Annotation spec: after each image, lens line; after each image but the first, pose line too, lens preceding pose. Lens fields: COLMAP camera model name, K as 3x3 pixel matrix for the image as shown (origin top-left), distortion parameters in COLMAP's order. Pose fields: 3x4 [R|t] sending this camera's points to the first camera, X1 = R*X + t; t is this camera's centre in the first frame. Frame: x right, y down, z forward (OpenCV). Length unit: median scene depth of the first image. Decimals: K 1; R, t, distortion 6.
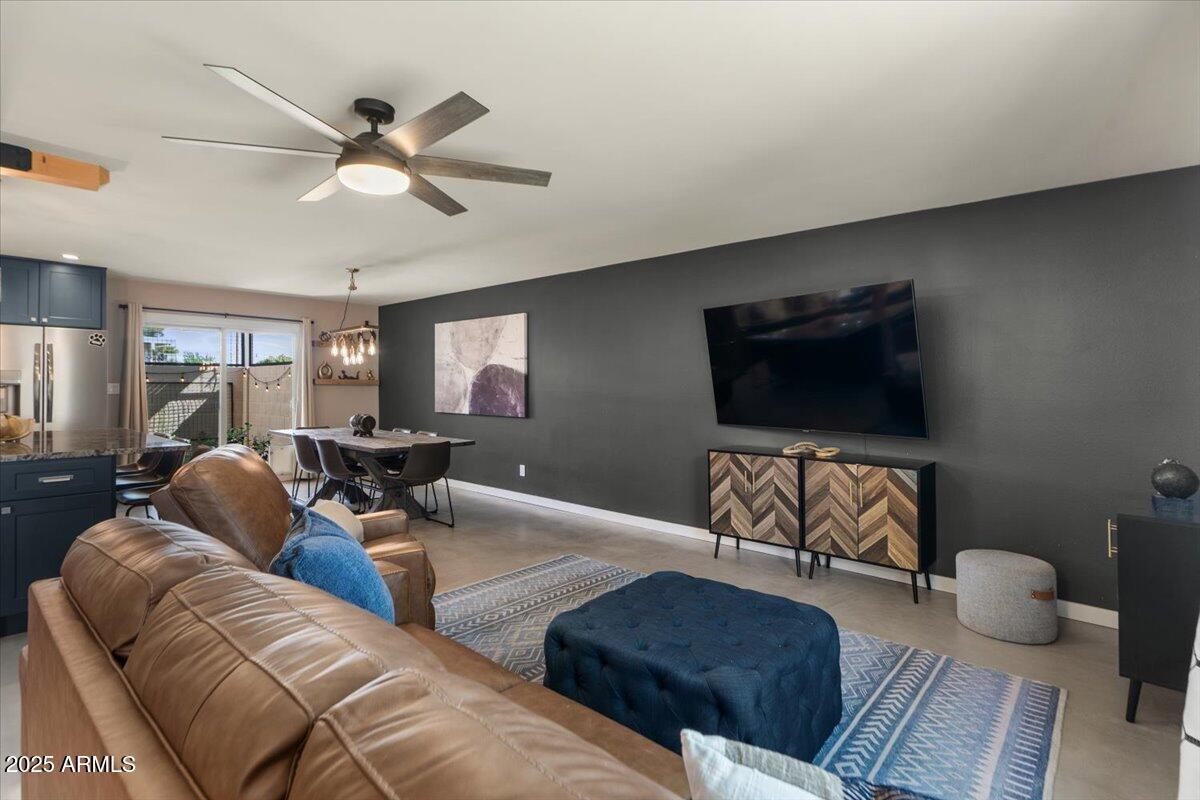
lens RADIAL K [[593.5, 0, 600.0], [0, 593.5, 375.4], [0, 0, 1]] dist [-0.000556, 0.000846]
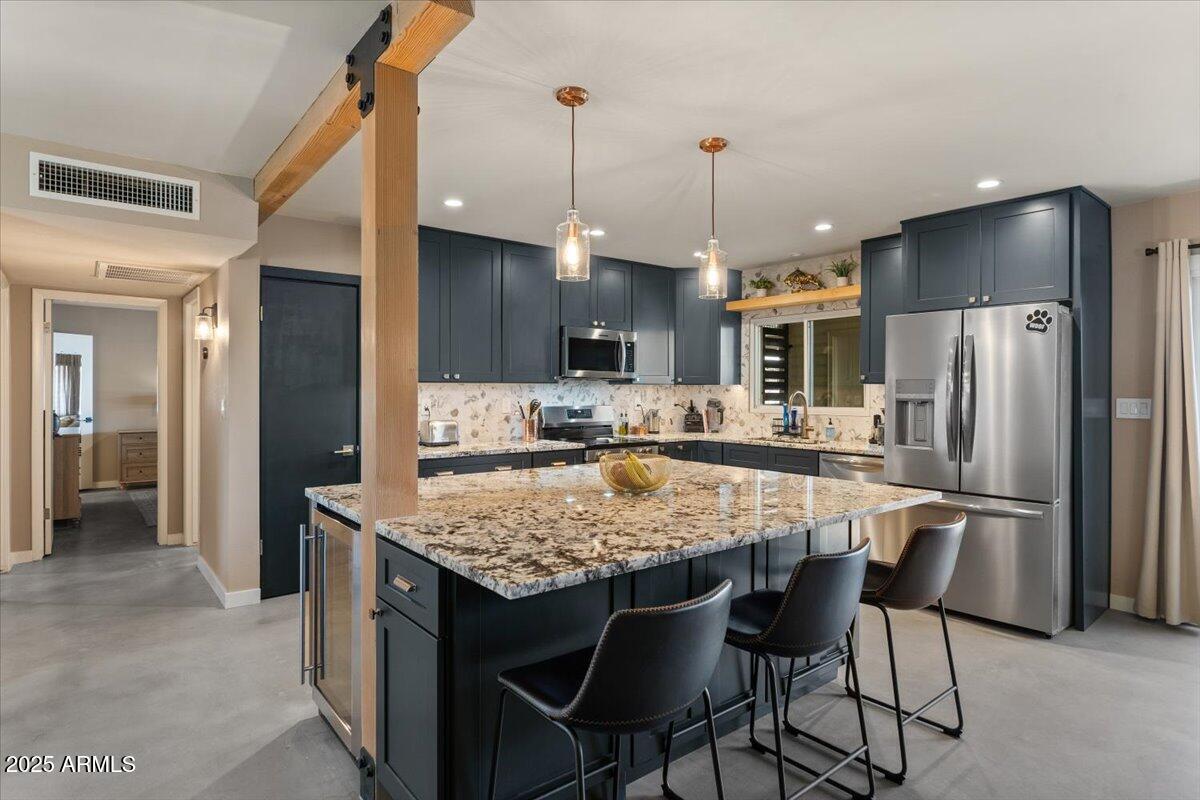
lens RADIAL K [[649.3, 0, 598.7], [0, 649.3, 383.7], [0, 0, 1]] dist [-0.000668, 0.000826]
pose [[-0.145610, -0.011585, -0.989274, -0.175691], [0.013601, 0.999814, -0.013710, 0.001442], [0.989249, -0.015451, -0.145425, 0.637252]]
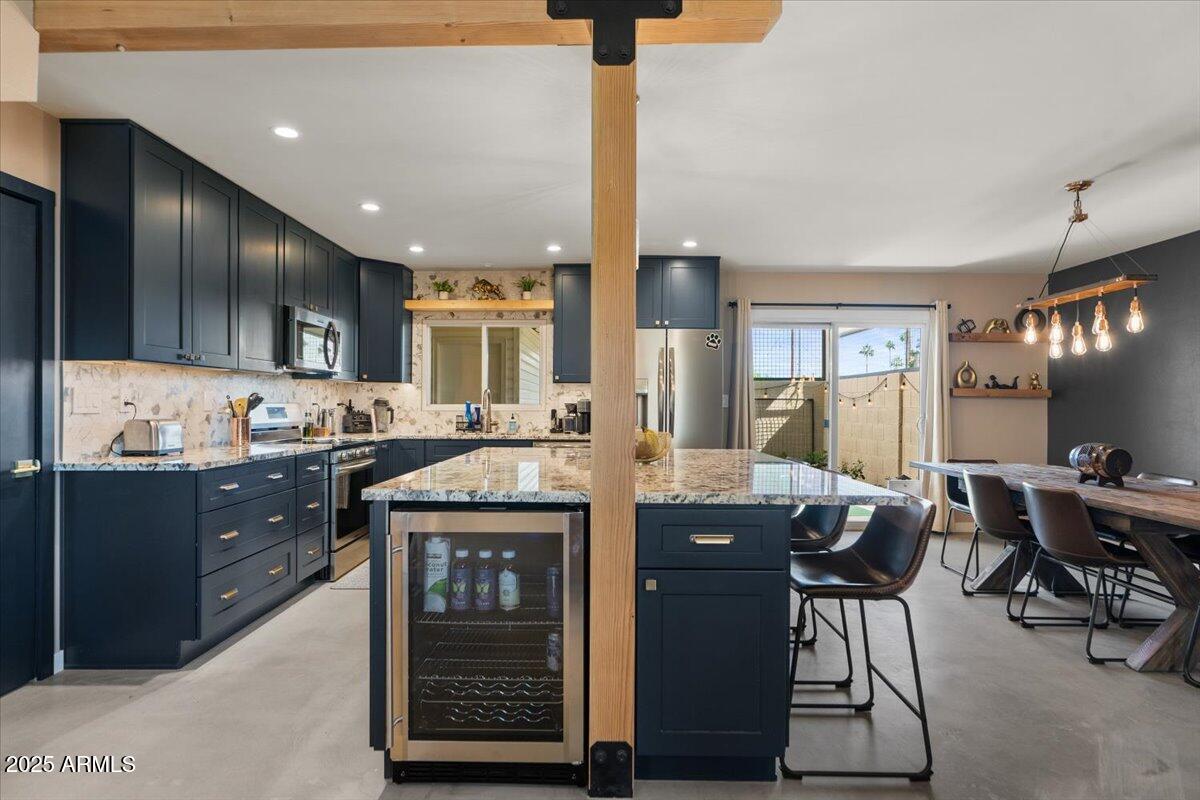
lens RADIAL K [[643.5, 0, 593.1], [0, 643.5, 401.8], [0, 0, 1]] dist [-0.000302, -0.000182]
pose [[0.666604, -0.002413, -0.745408, -0.265359], [0.009472, 0.999941, 0.005234, 0.017870], [0.745352, -0.010549, 0.666588, 0.250269]]
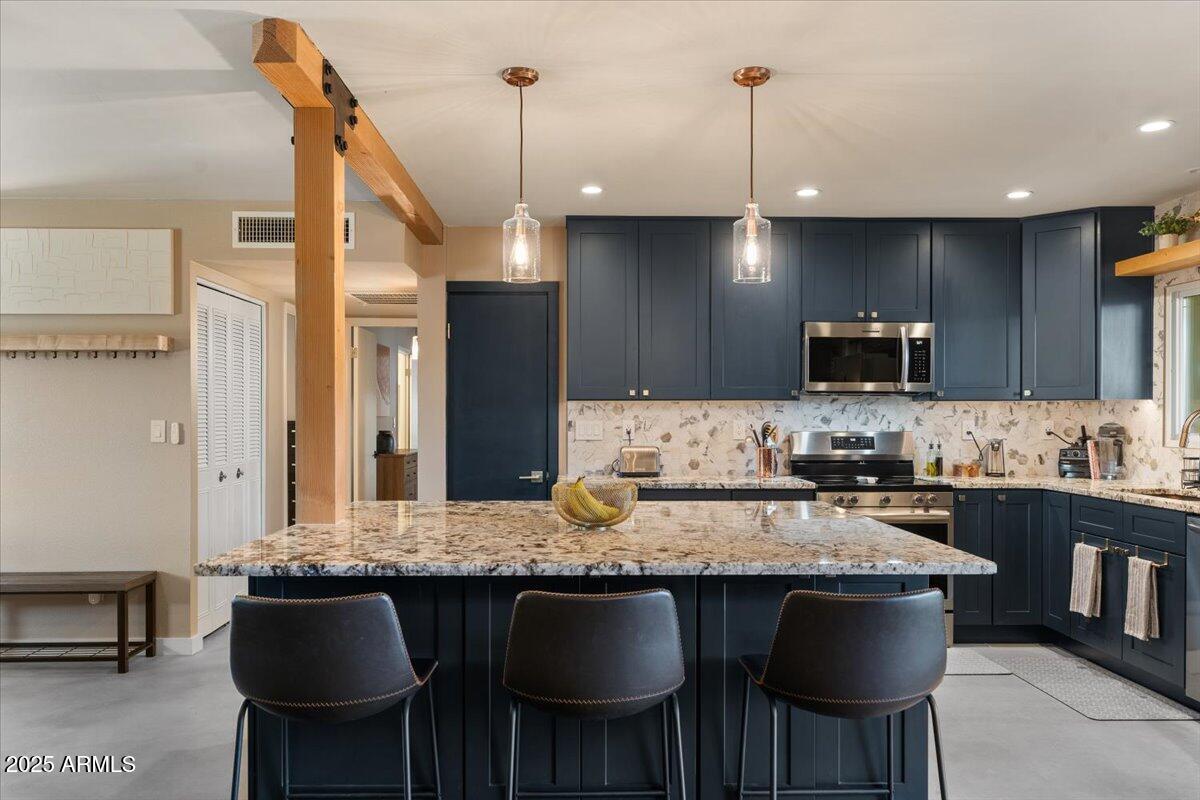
lens RADIAL K [[927.5, 0, 591.8], [0, 927.5, 416.4], [0, 0, 1]] dist [0.006727, 0.004875]
pose [[-0.722098, -0.000414, -0.691791, -0.245516], [0.008955, 0.999910, -0.009946, 0.011211], [0.691733, -0.013377, -0.722030, 0.967853]]
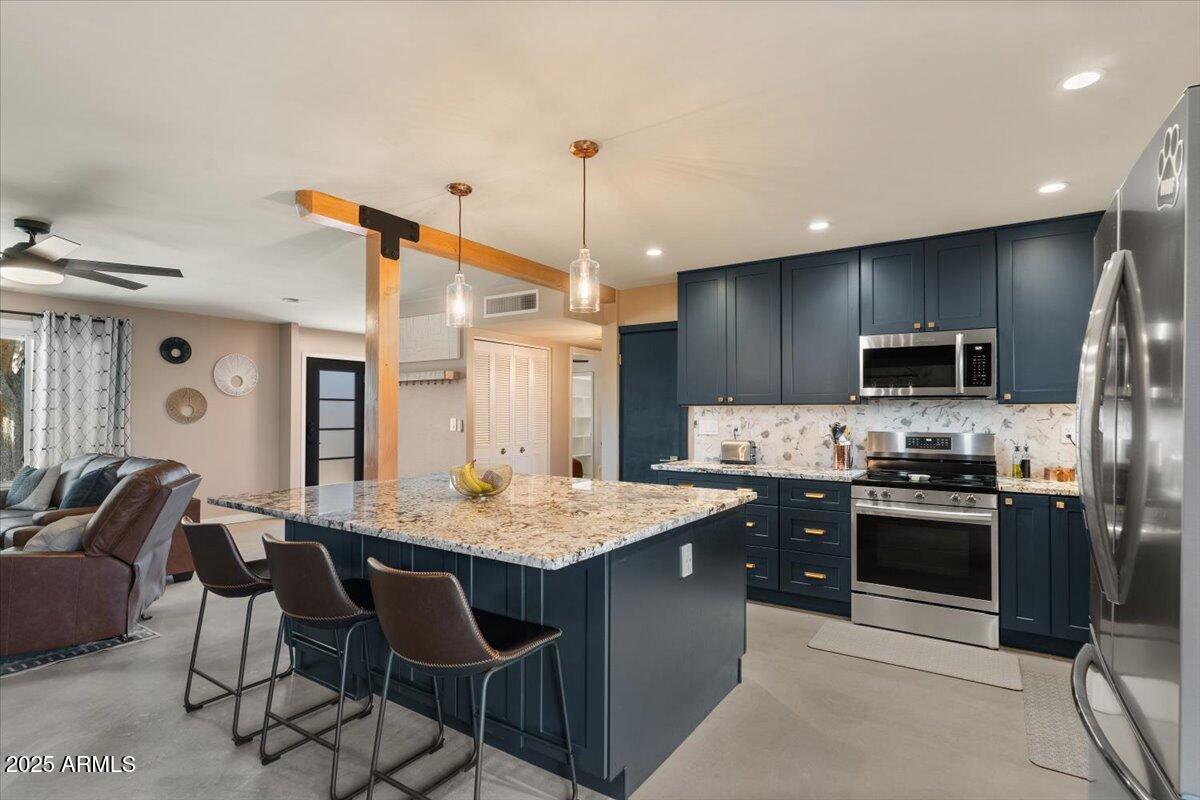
lens RADIAL K [[591.9, 0, 597.5], [0, 591.9, 405.8], [0, 0, 1]] dist [-0.000924, -0.000244]
pose [[-0.988869, -0.007351, -0.148609, -0.621504], [-0.003158, 0.999591, -0.028434, 0.009758], [0.148757, -0.027648, -0.988487, 1.066381]]
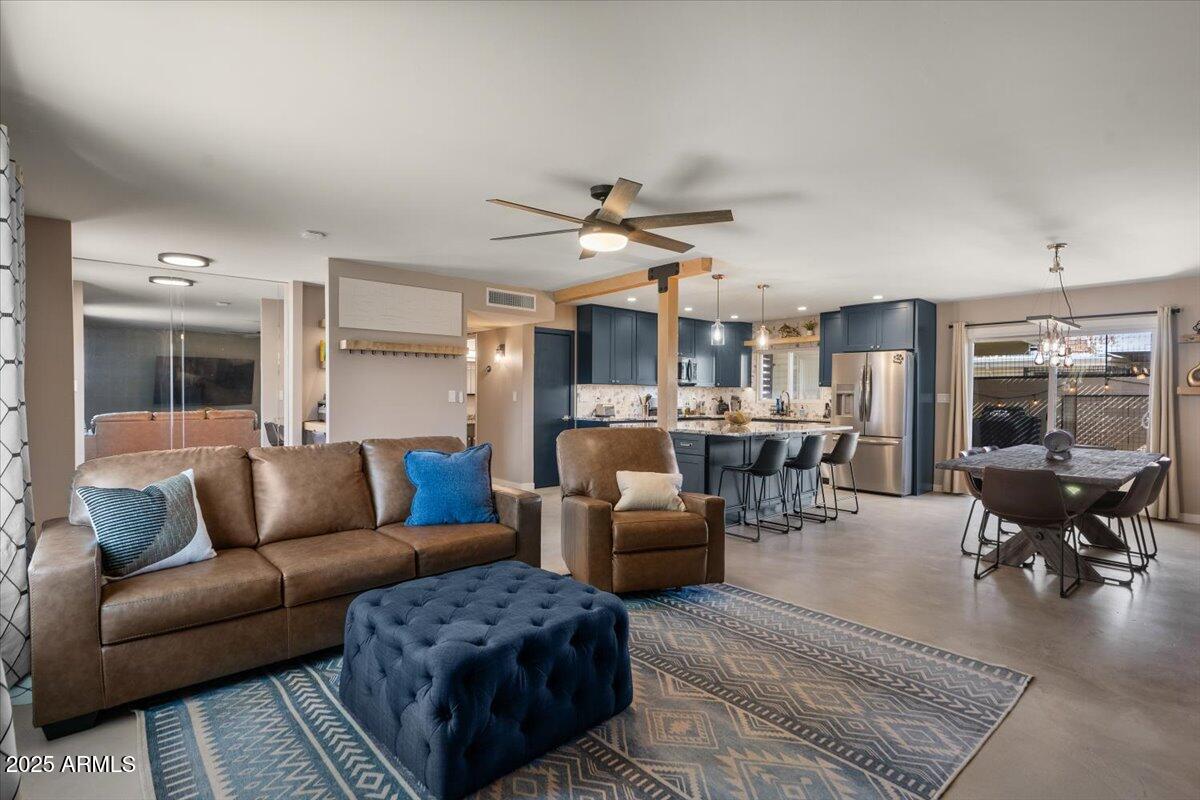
lens RADIAL K [[573.1, 0, 600.0], [0, 573.1, 400.0], [0, 0, 1]] dist [-0.003886, -0.001177]
pose [[-0.112255, 0.003813, -0.993672, 0.409210], [0.008187, 0.999962, 0.002913, 0.018689], [0.993646, -0.007808, -0.112282, 0.472462]]
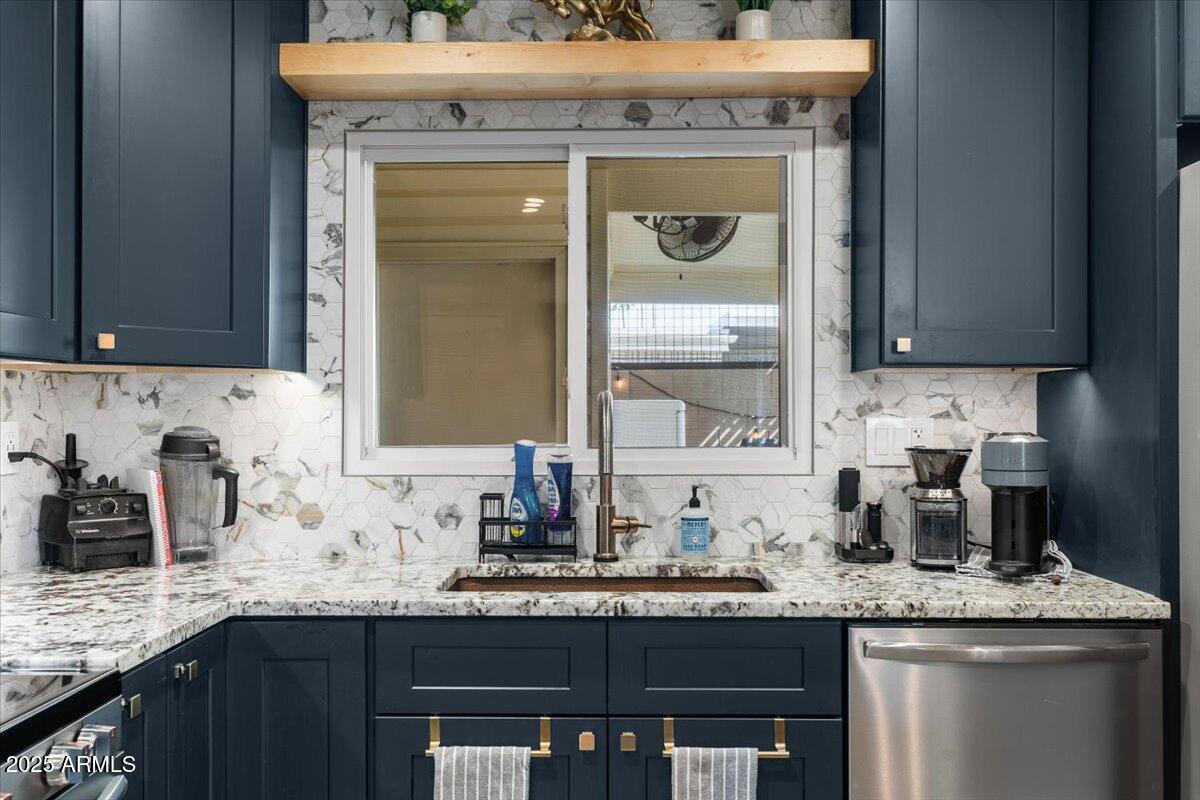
lens RADIAL K [[1065.8, 0, 581.8], [0, 1065.8, 403.5], [0, 0, 1]] dist [0.006621, -0.000806]
pose [[0.661451, -0.008606, -0.749939, -0.796470], [0.015145, 0.999884, 0.001884, 0.005752], [0.749836, -0.012604, 0.661504, 0.502607]]
